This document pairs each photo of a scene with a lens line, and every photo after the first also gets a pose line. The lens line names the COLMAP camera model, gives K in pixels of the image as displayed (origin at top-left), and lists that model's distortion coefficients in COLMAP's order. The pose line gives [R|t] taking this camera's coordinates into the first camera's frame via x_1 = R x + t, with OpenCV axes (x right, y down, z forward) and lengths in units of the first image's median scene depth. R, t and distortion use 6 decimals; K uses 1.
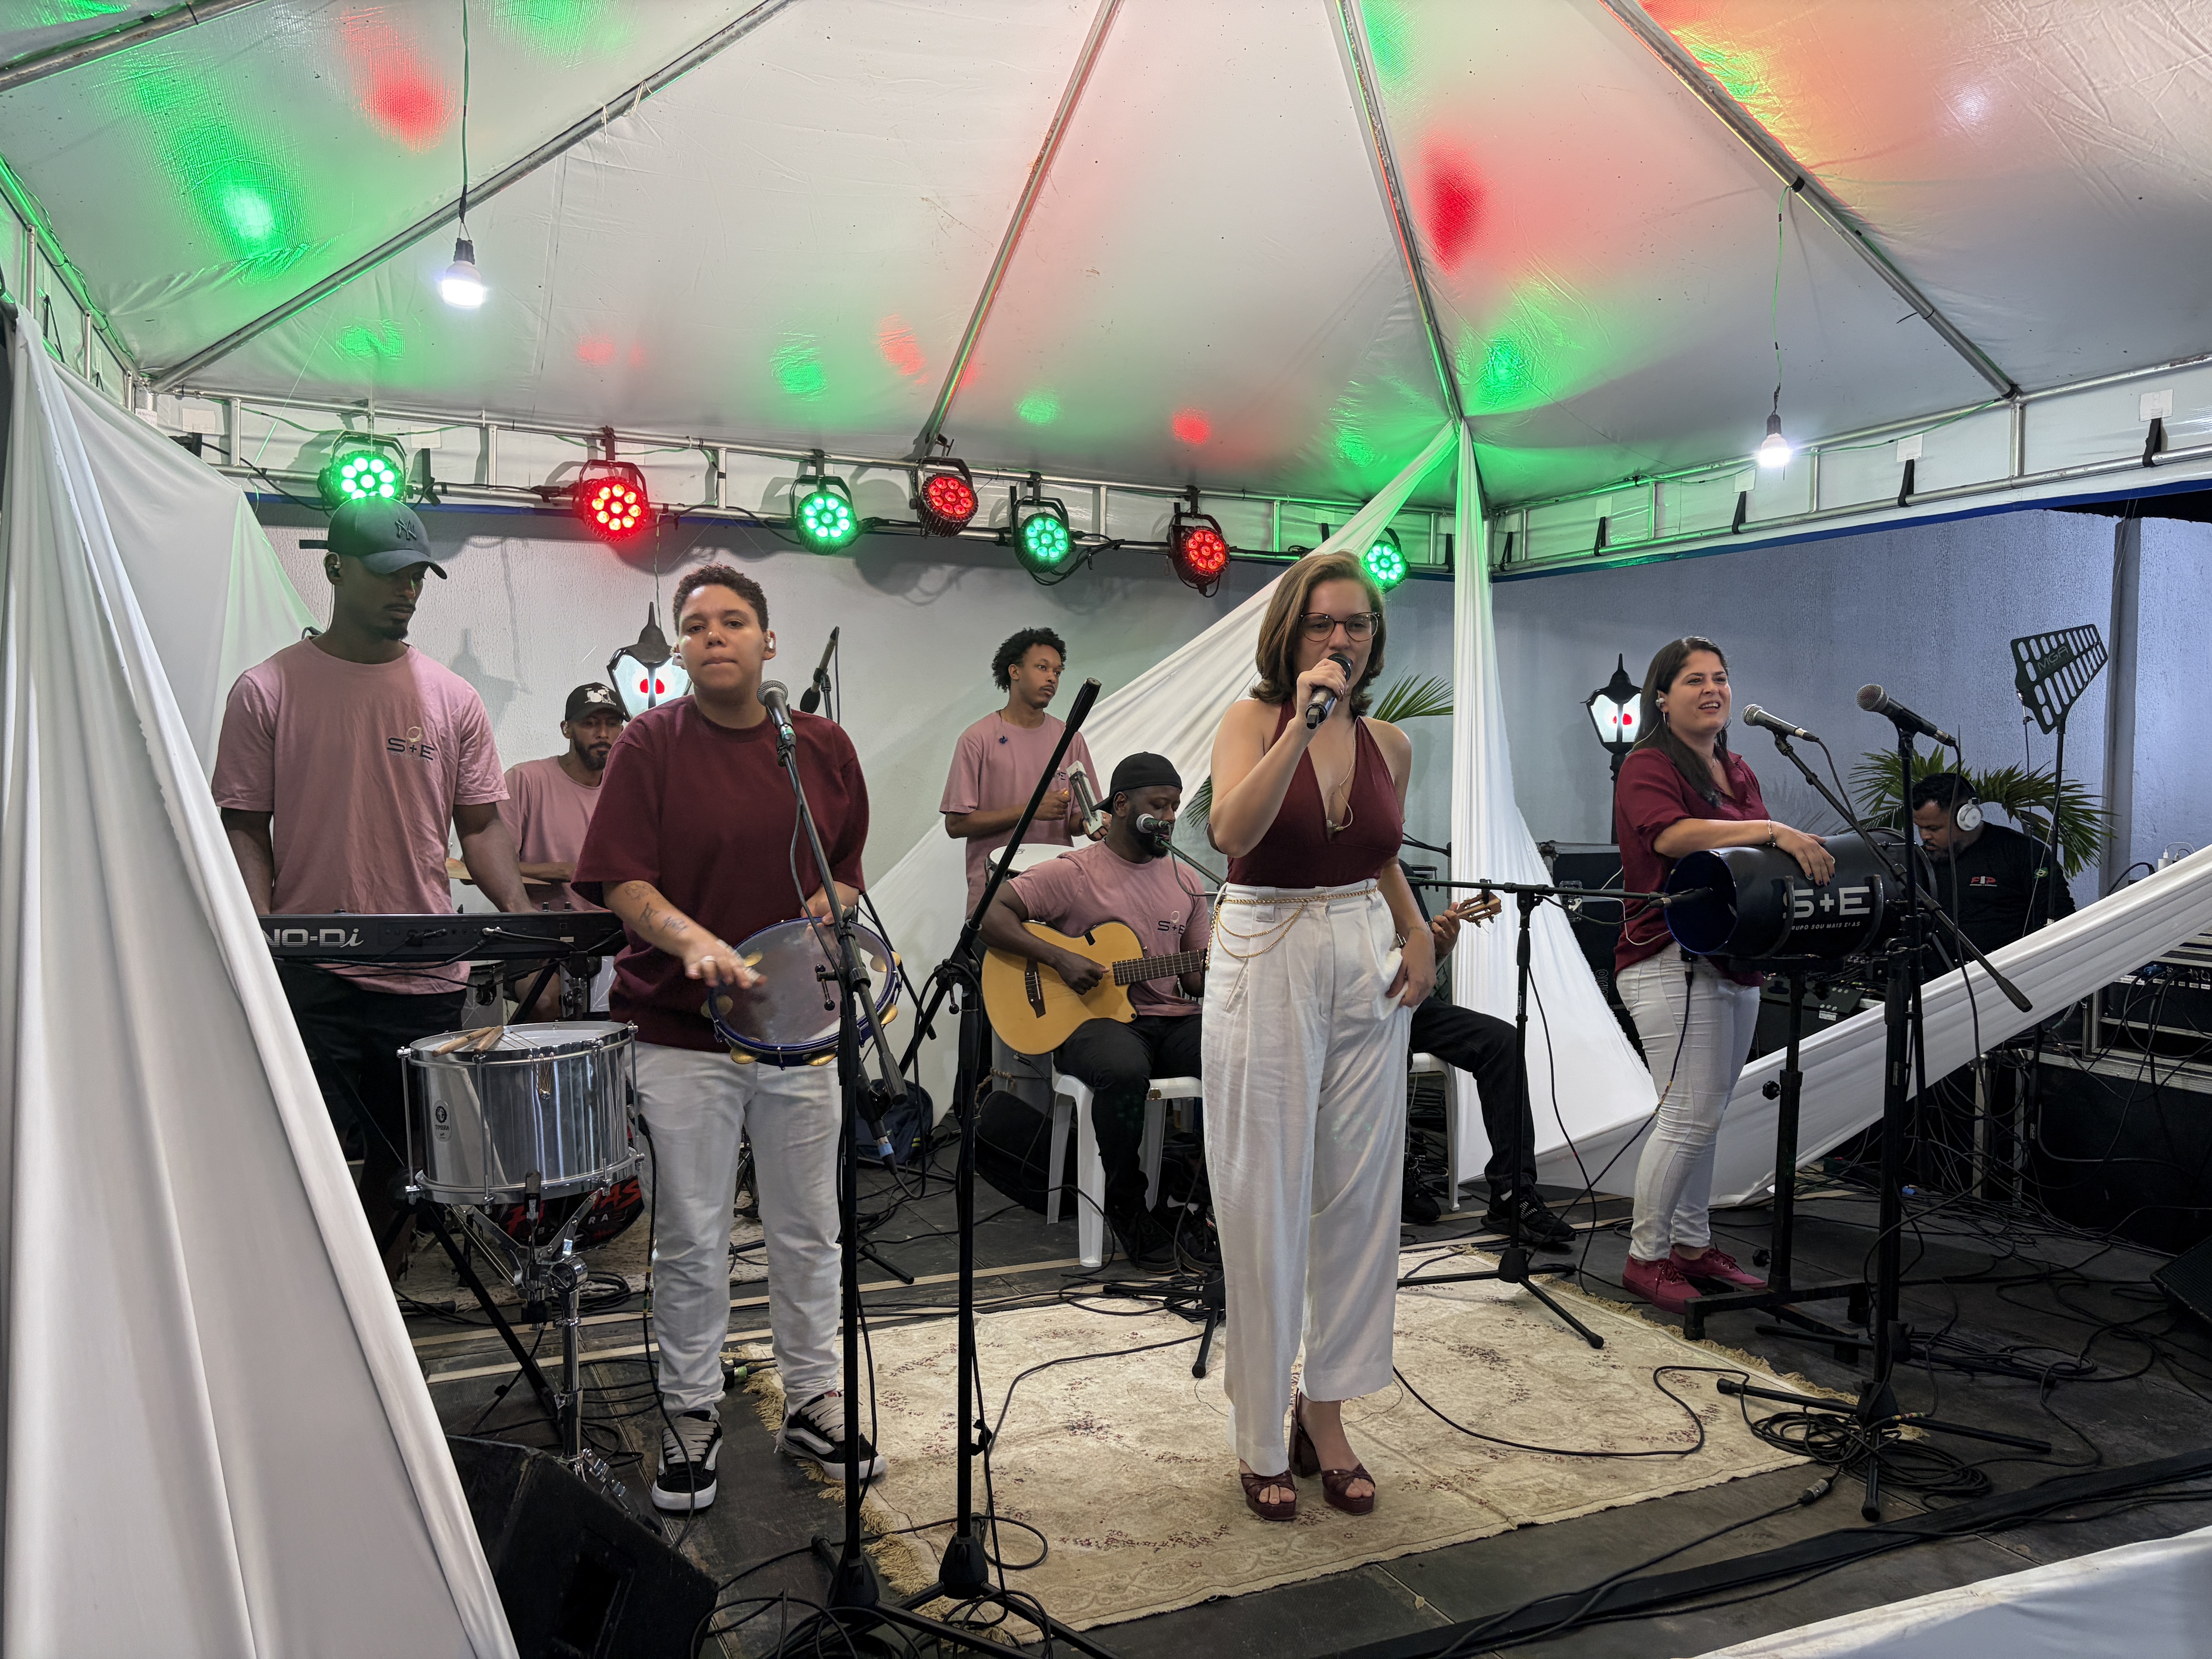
lens RADIAL K [[1679.7, 0, 1098.8], [0, 1679.7, 843.7], [0, 0, 1]] dist [0.039479, -0.044721]
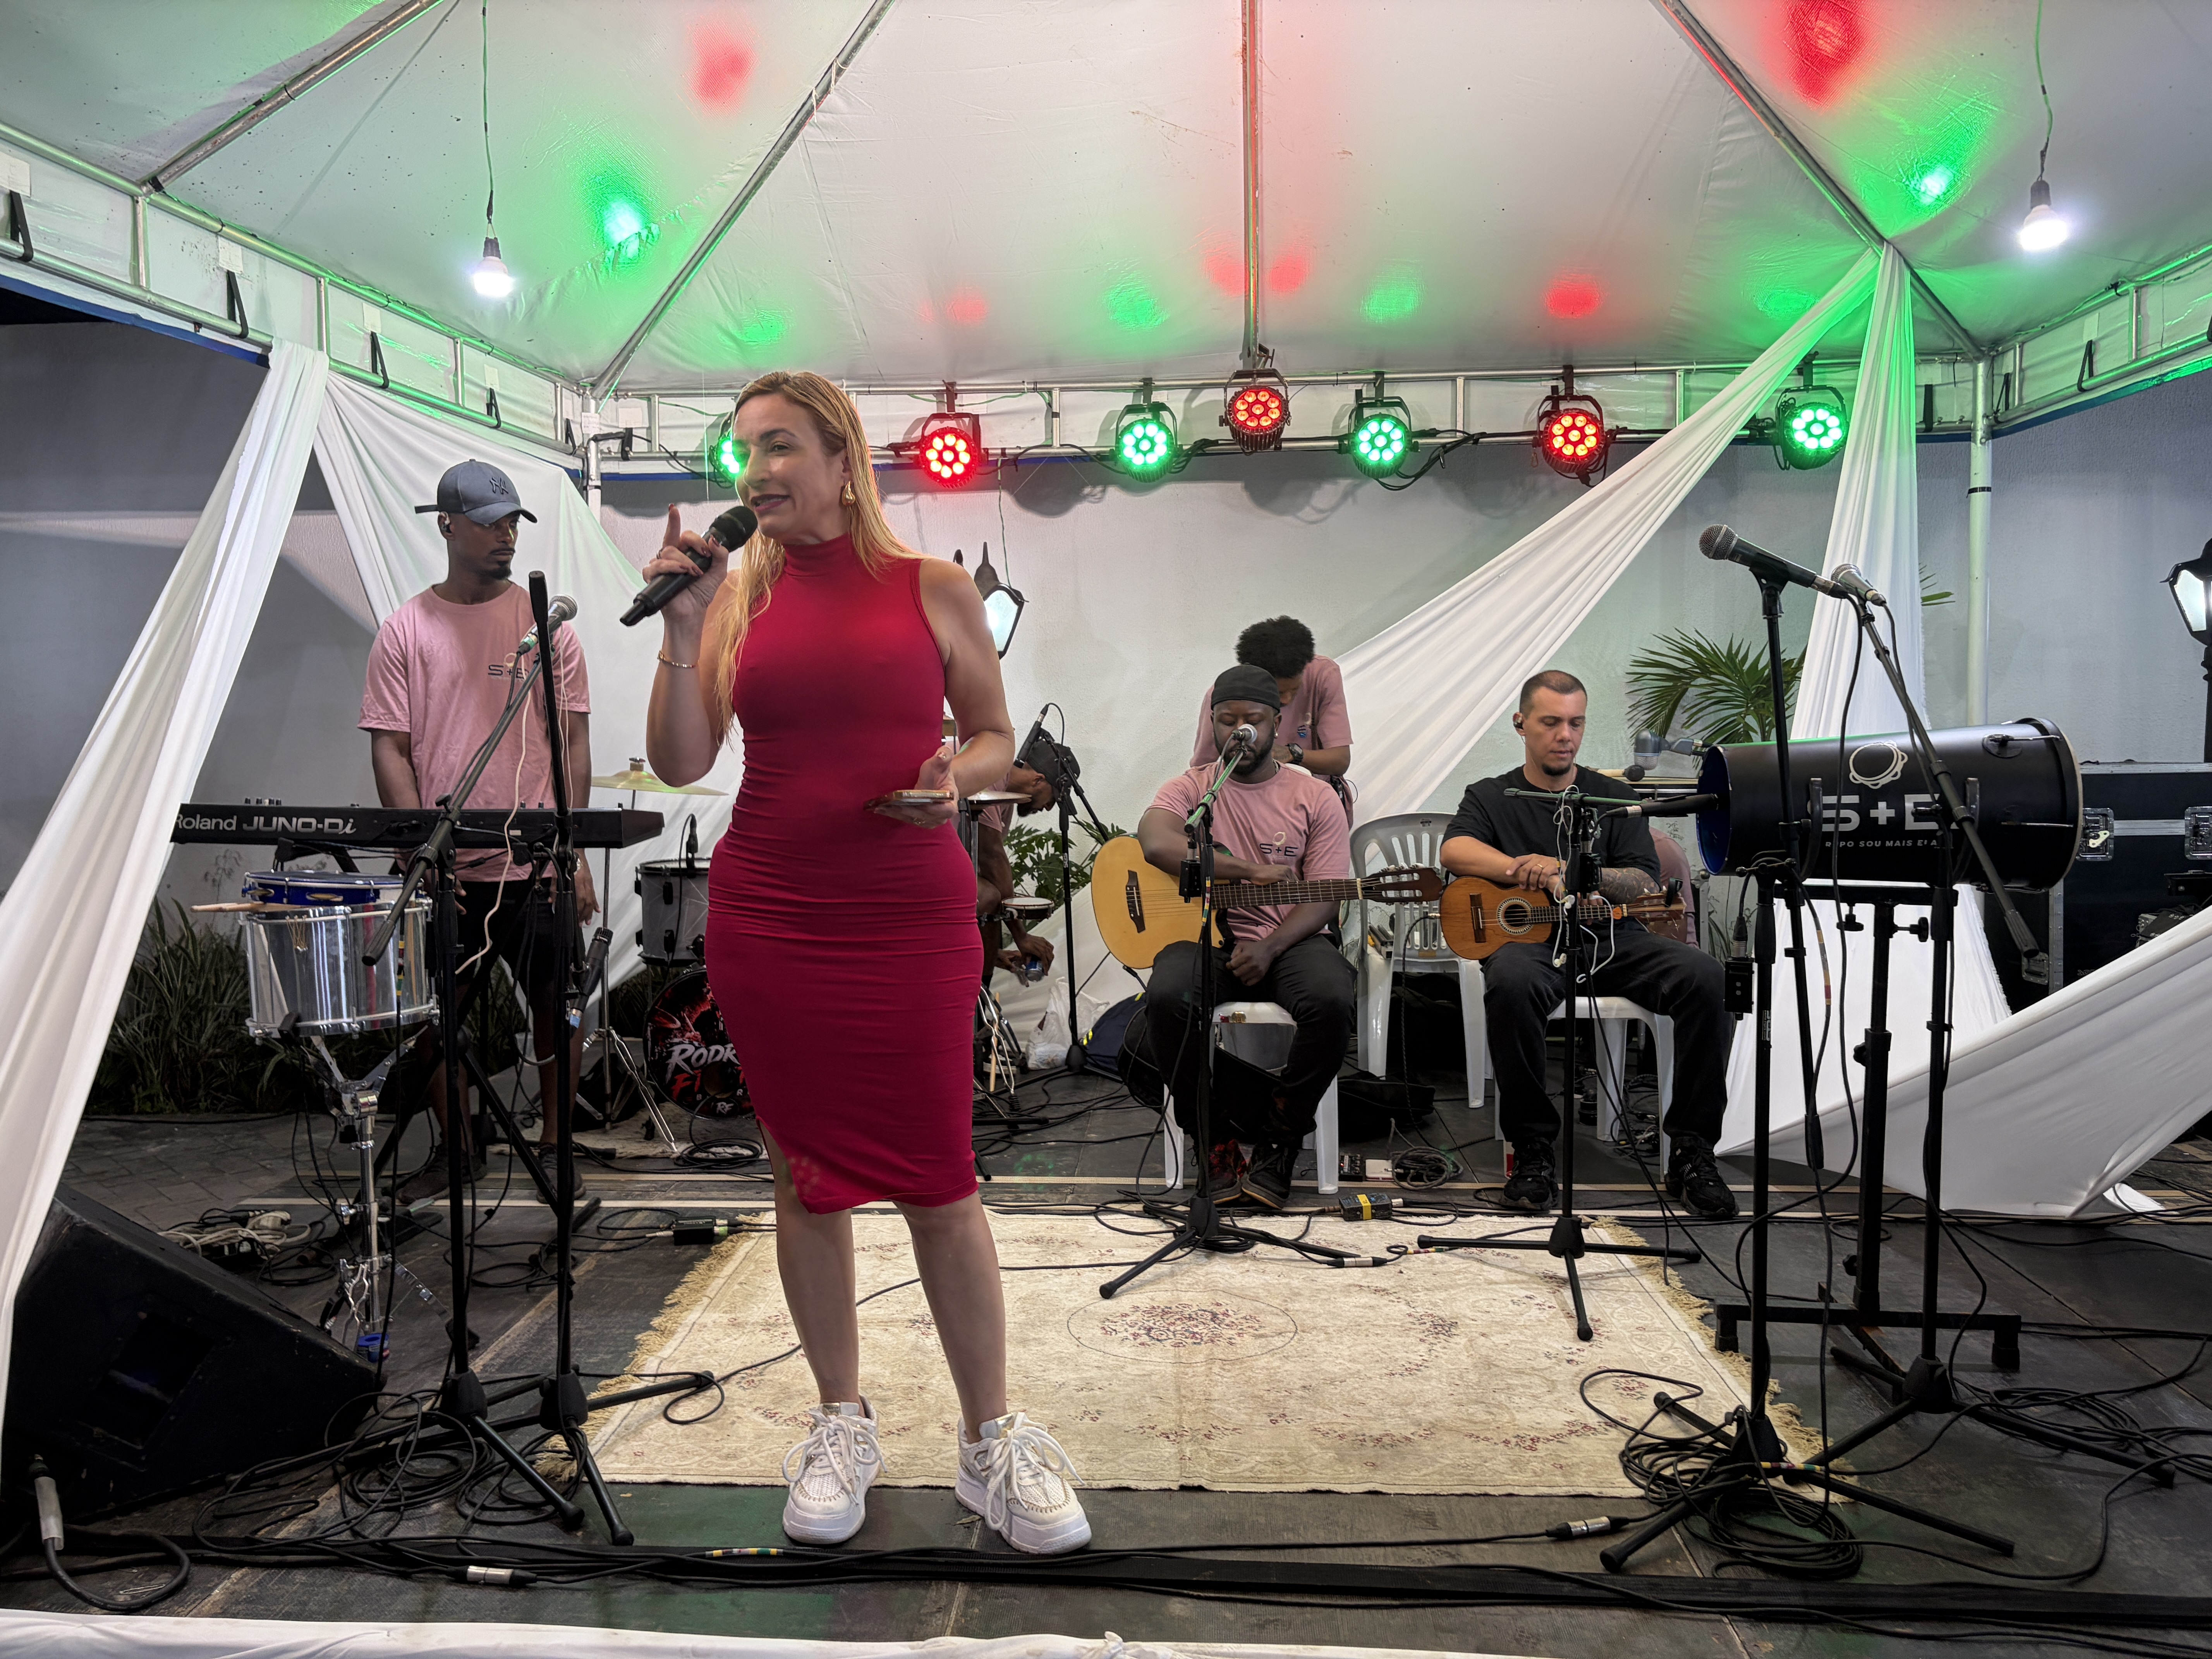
lens RADIAL K [[1679.7, 0, 1088.3], [0, 1679.7, 821.5], [0, 0, 1]] dist [0.039479, -0.044721]
pose [[0.871025, 0.007653, -0.491180, 0.336811], [0.002208, 0.999808, 0.019492, 0.015593], [0.491234, -0.018063, 0.870840, 0.101989]]
